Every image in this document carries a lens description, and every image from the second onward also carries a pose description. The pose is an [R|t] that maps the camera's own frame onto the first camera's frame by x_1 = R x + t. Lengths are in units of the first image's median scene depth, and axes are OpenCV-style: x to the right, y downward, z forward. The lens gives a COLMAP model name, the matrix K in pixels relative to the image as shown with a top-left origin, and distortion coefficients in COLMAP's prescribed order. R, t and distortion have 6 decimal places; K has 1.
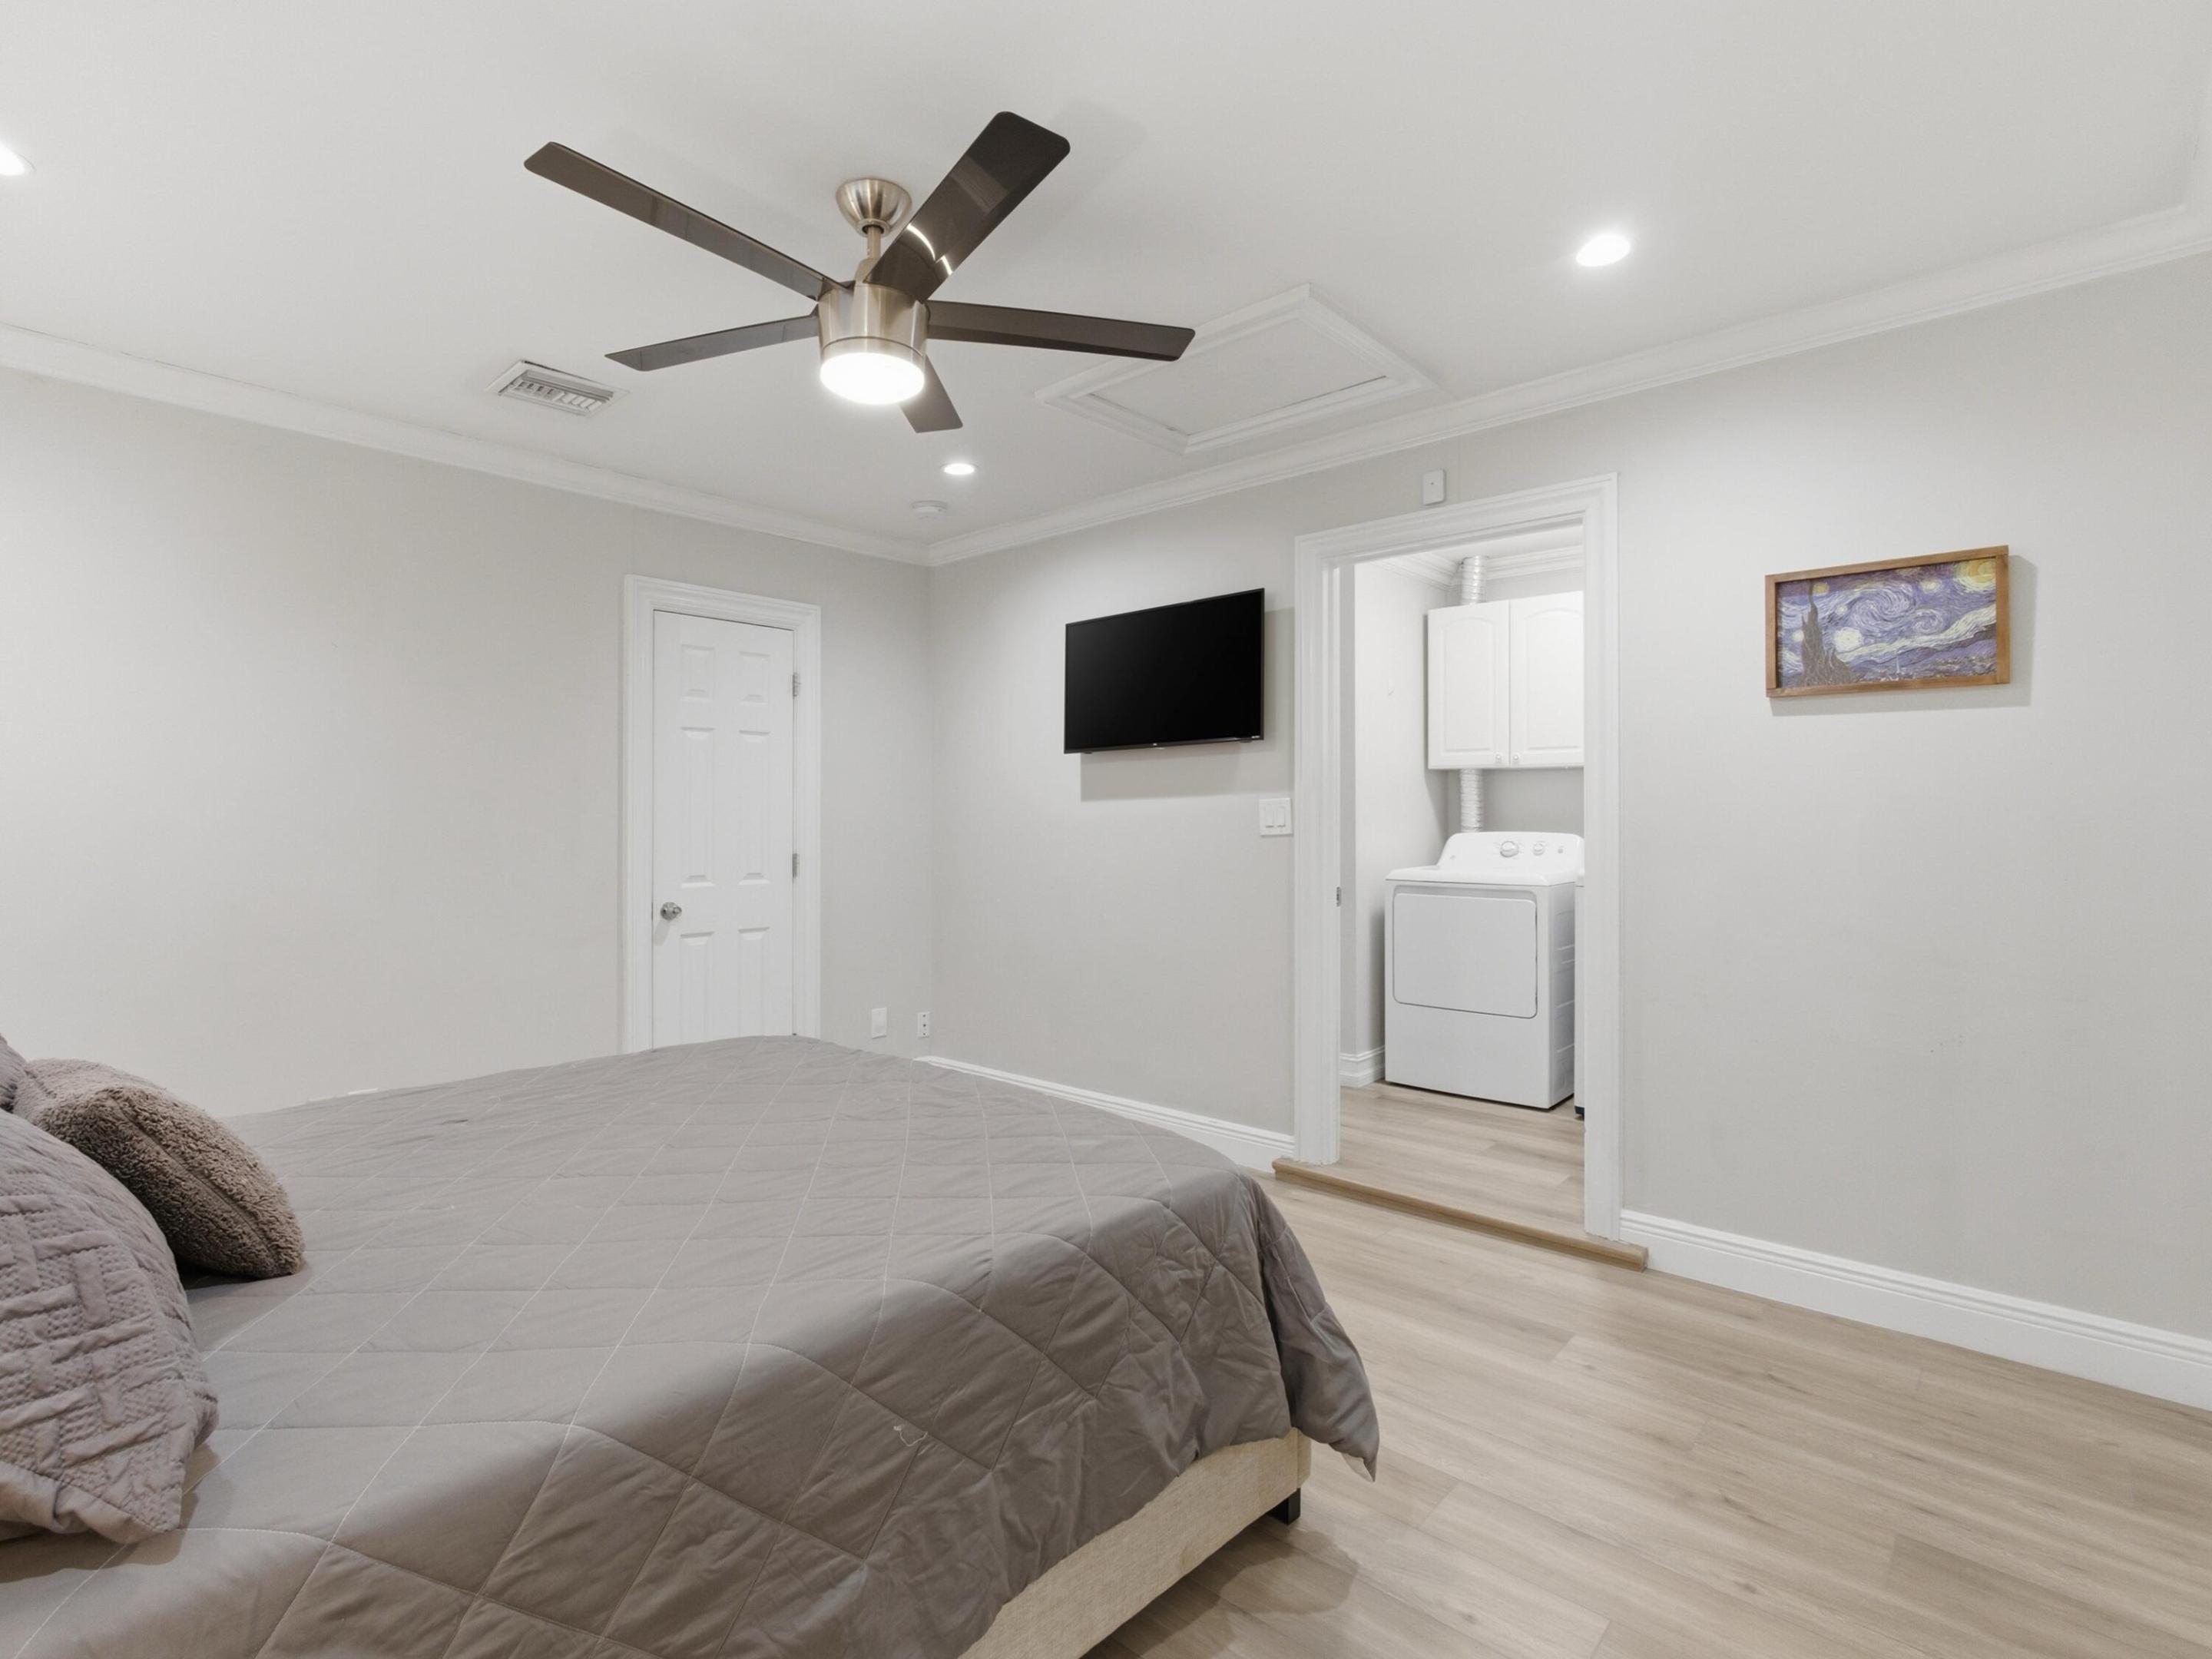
lens RADIAL K [[1054.9, 0, 1106.0], [0, 1054.9, 829.5], [0, 0, 1]] dist [-0.001545, -0.000311]
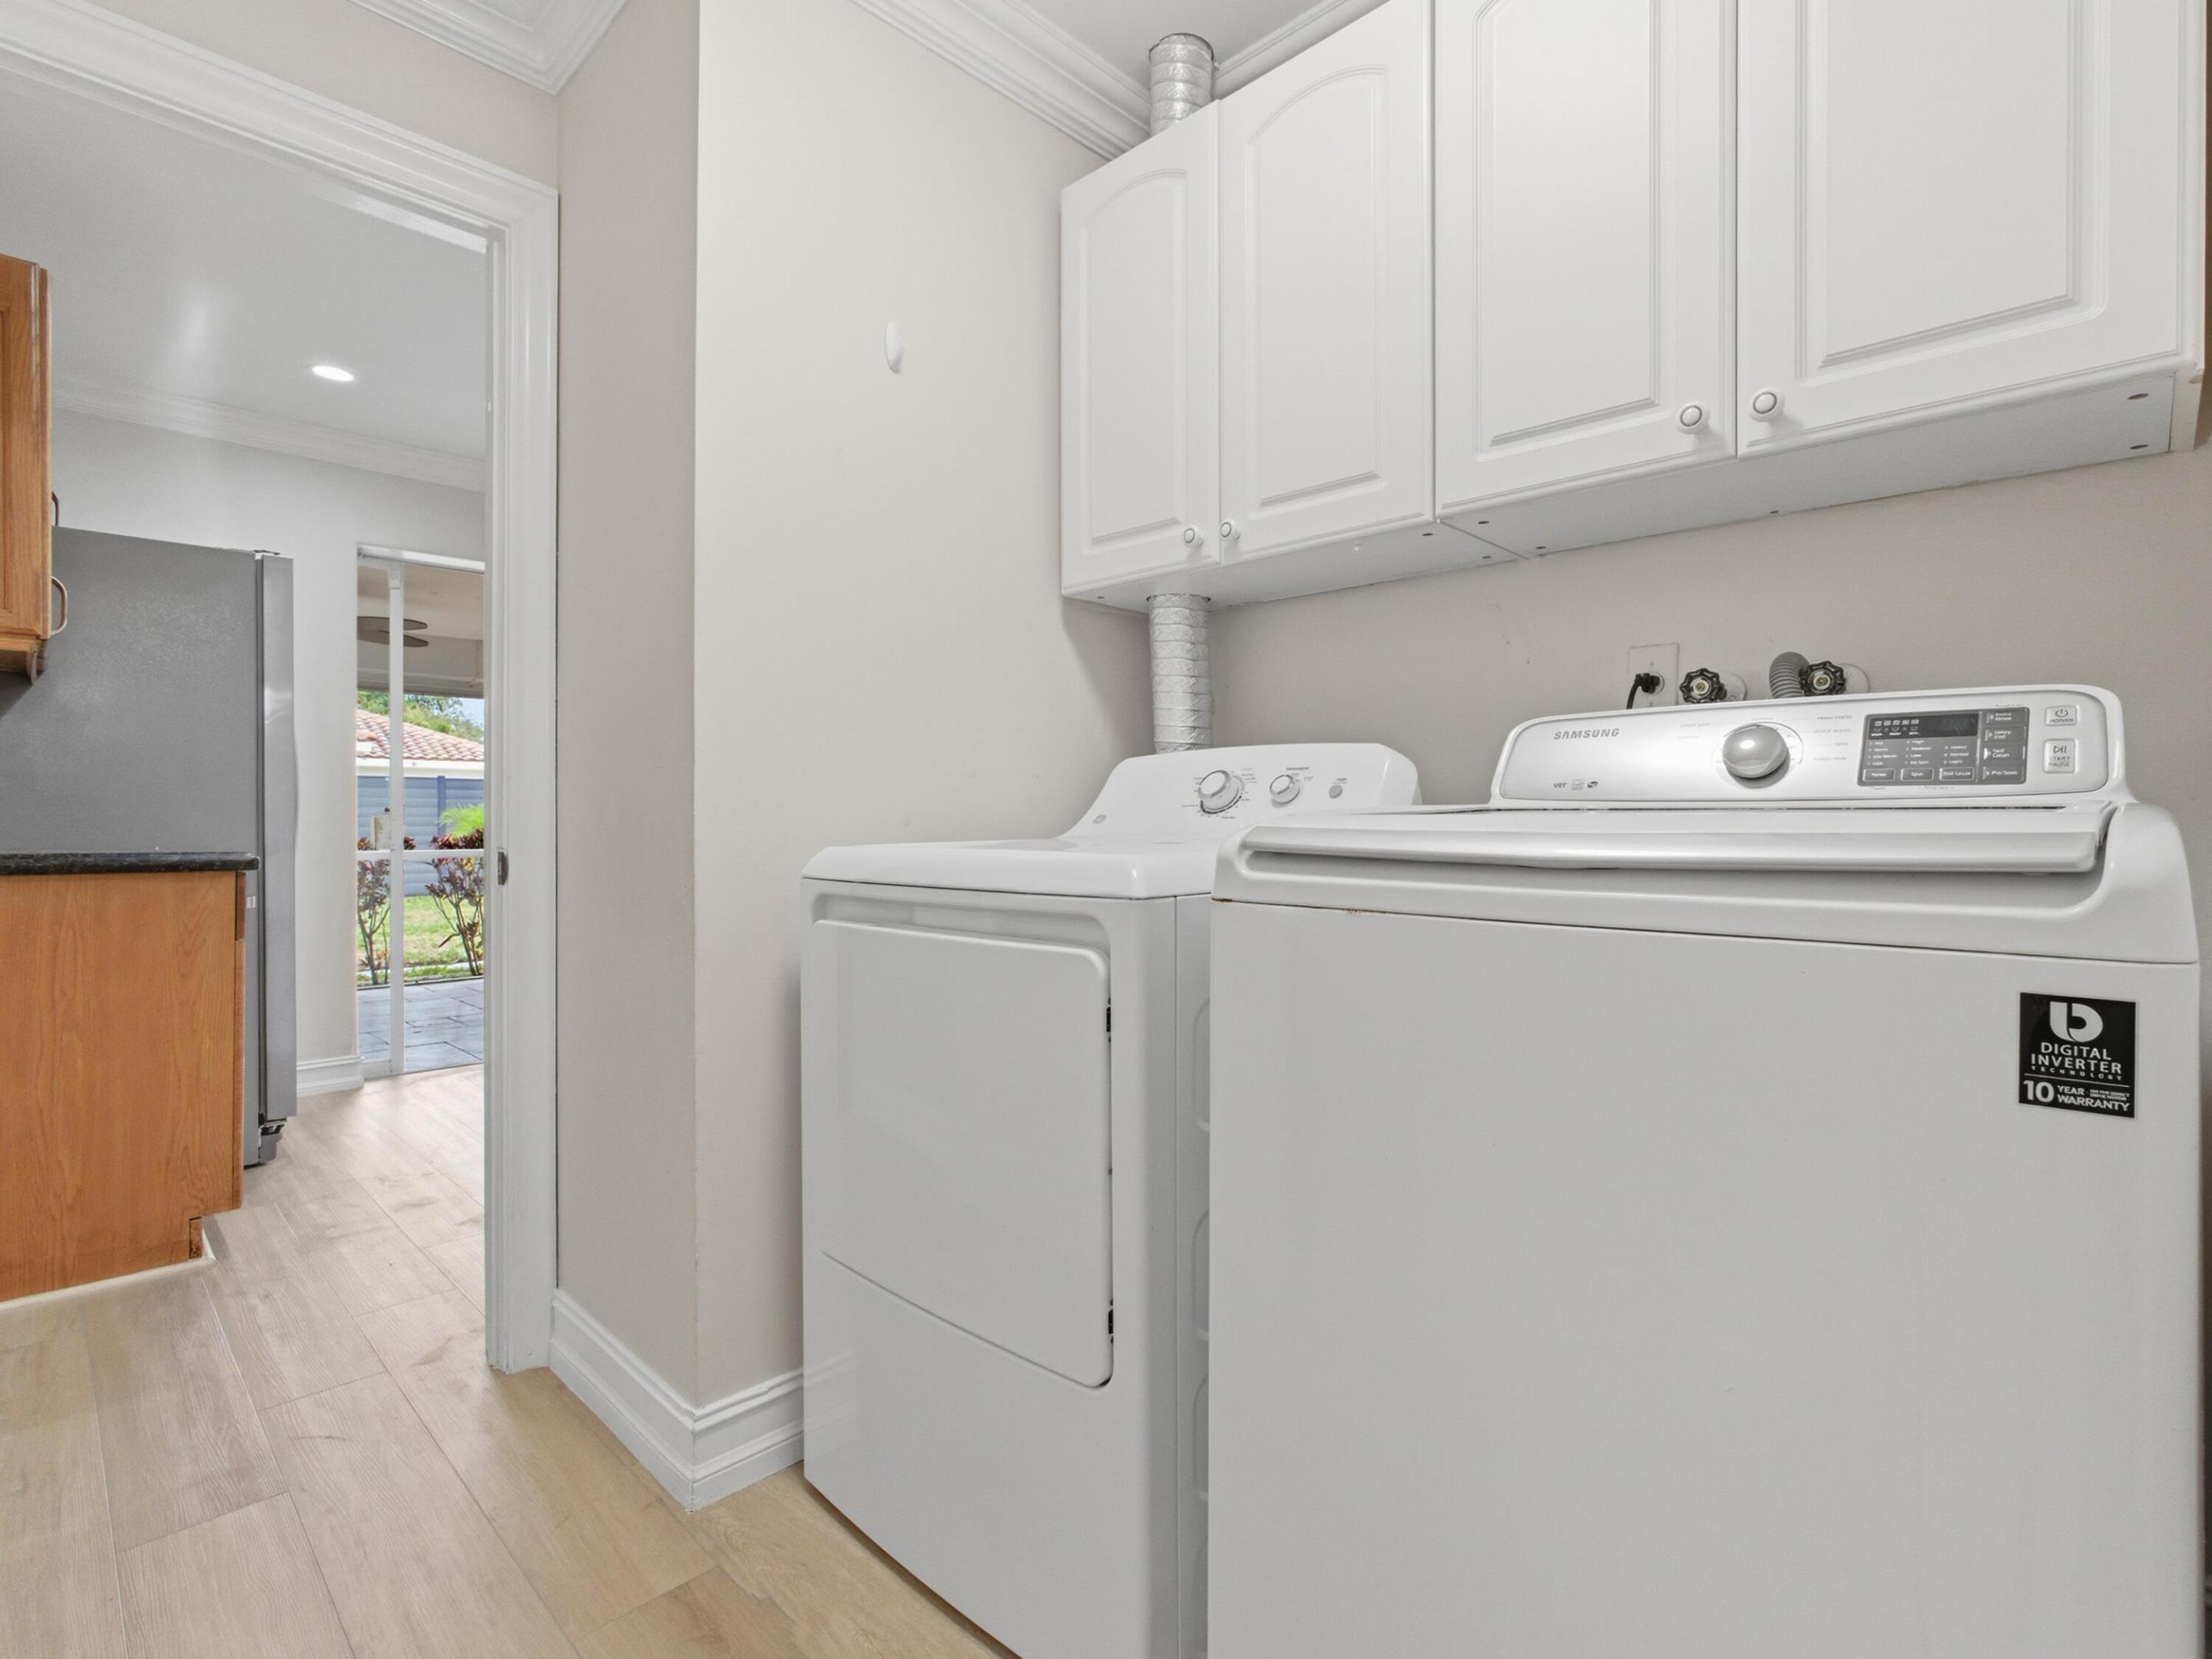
lens RADIAL K [[1054.9, 0, 1106.0], [0, 1054.9, 829.5], [0, 0, 1]] dist [-0.001545, -0.000311]
pose [[0.996259, -0.003158, -0.086354, 0.357978], [0.003926, 0.999954, 0.008729, 0.026917], [0.086323, -0.009036, 0.996226, 0.615164]]
